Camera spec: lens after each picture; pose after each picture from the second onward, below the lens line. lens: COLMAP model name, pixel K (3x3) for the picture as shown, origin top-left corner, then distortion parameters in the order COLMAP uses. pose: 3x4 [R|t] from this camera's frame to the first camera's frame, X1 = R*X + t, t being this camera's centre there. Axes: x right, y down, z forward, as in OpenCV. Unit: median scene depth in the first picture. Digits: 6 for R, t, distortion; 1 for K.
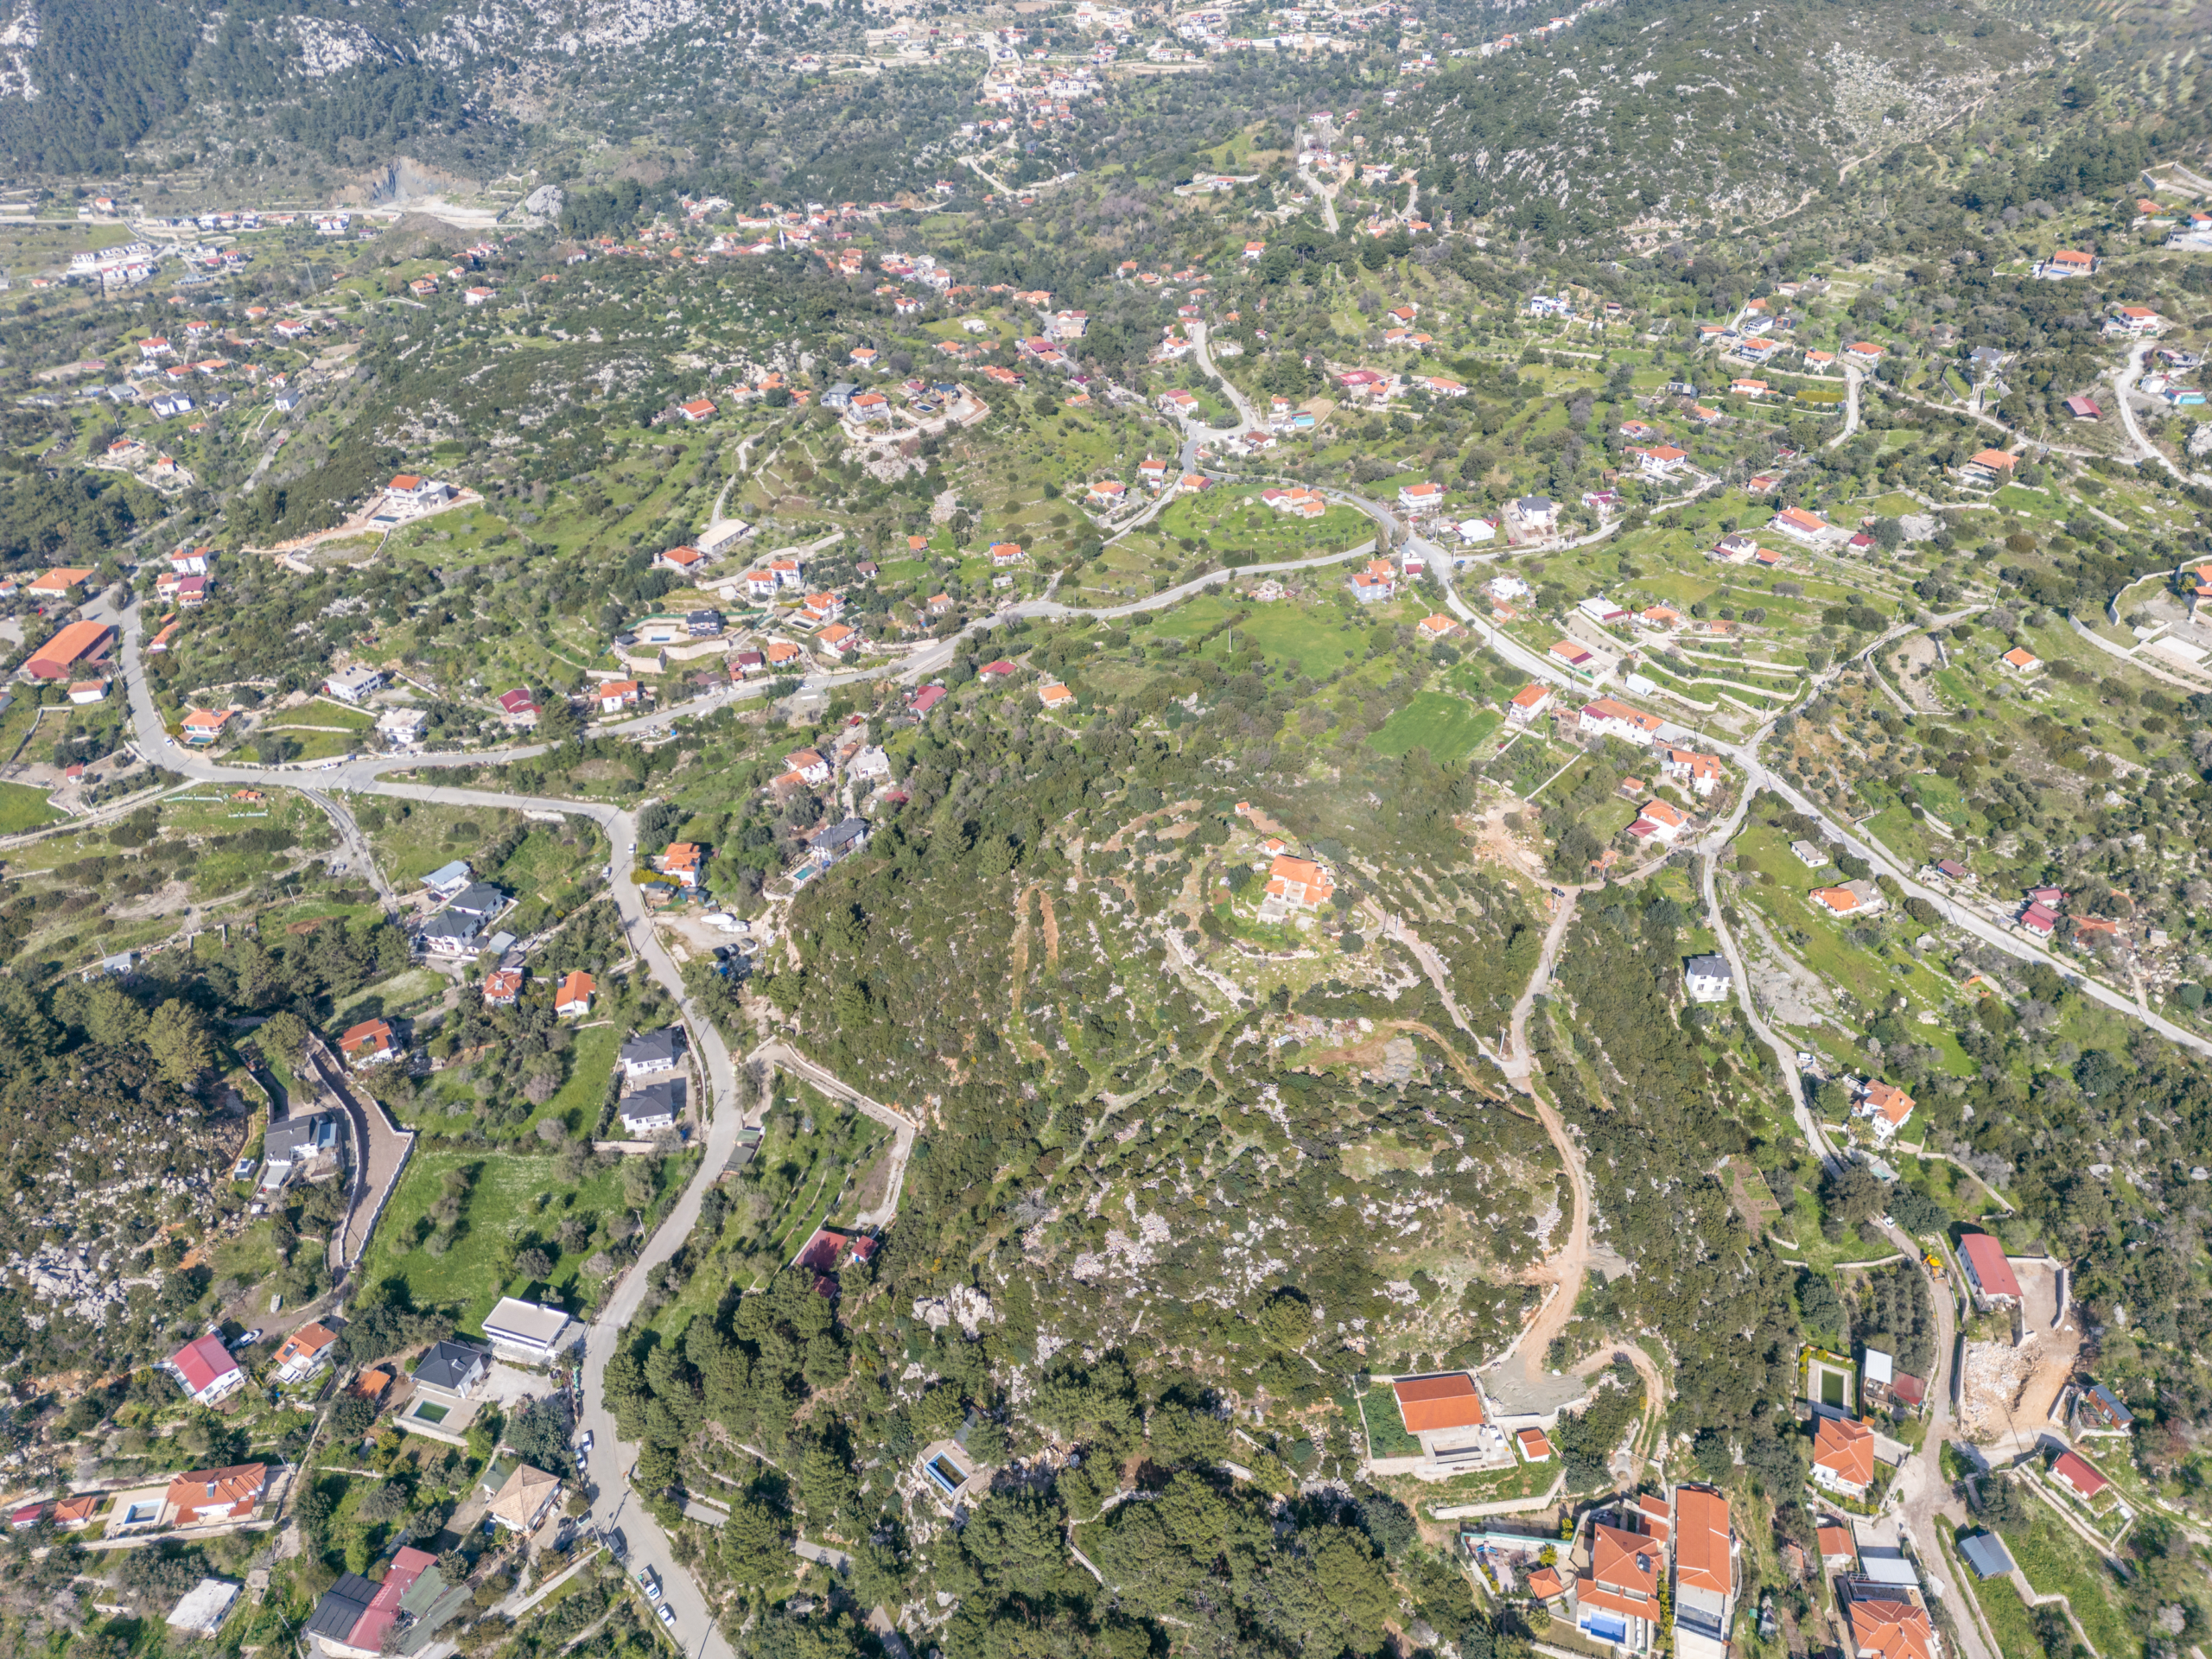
lens RADIAL K [[1542.3, 0, 1102.7], [0, 1542.3, 833.3], [0, 0, 1]] dist [0.090055, -0.091579]
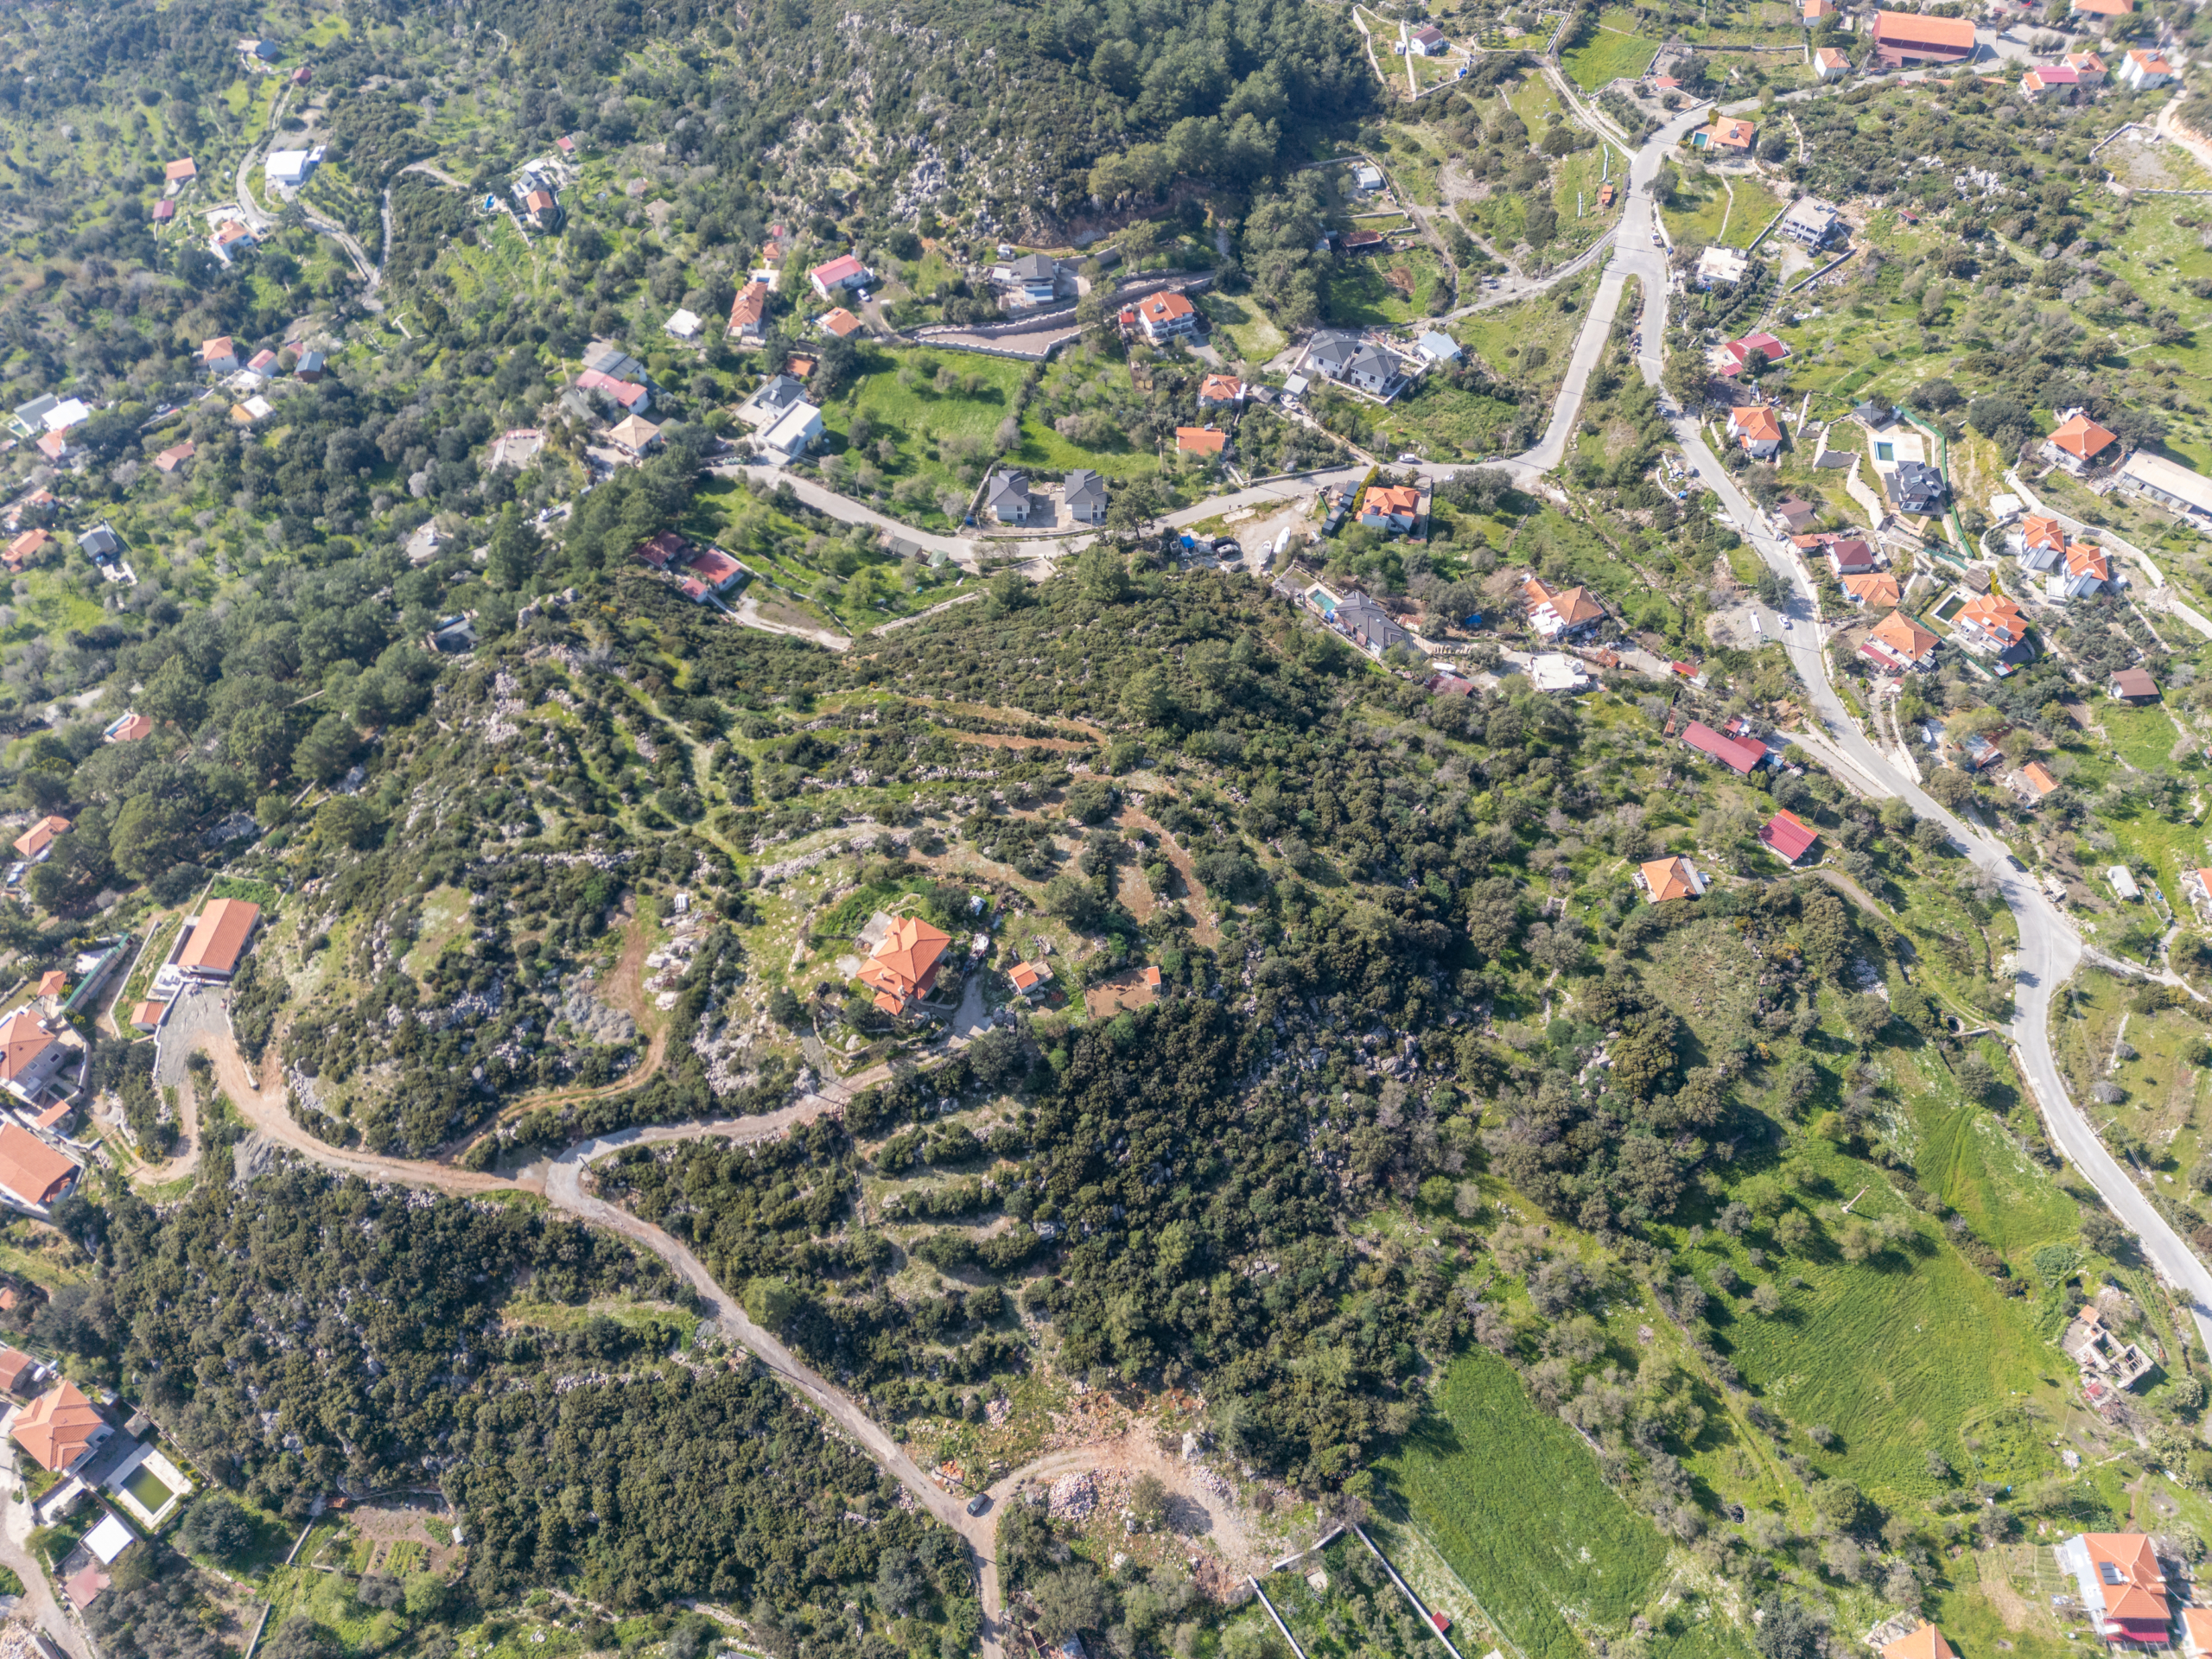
lens RADIAL K [[1542.3, 0, 1102.7], [0, 1542.3, 833.3], [0, 0, 1]] dist [0.090055, -0.091579]
pose [[-0.224734, 0.816703, -0.531499, 0.377837], [-0.569457, 0.332534, 0.751757, -0.495687], [0.790704, 0.471611, 0.390346, 0.673912]]
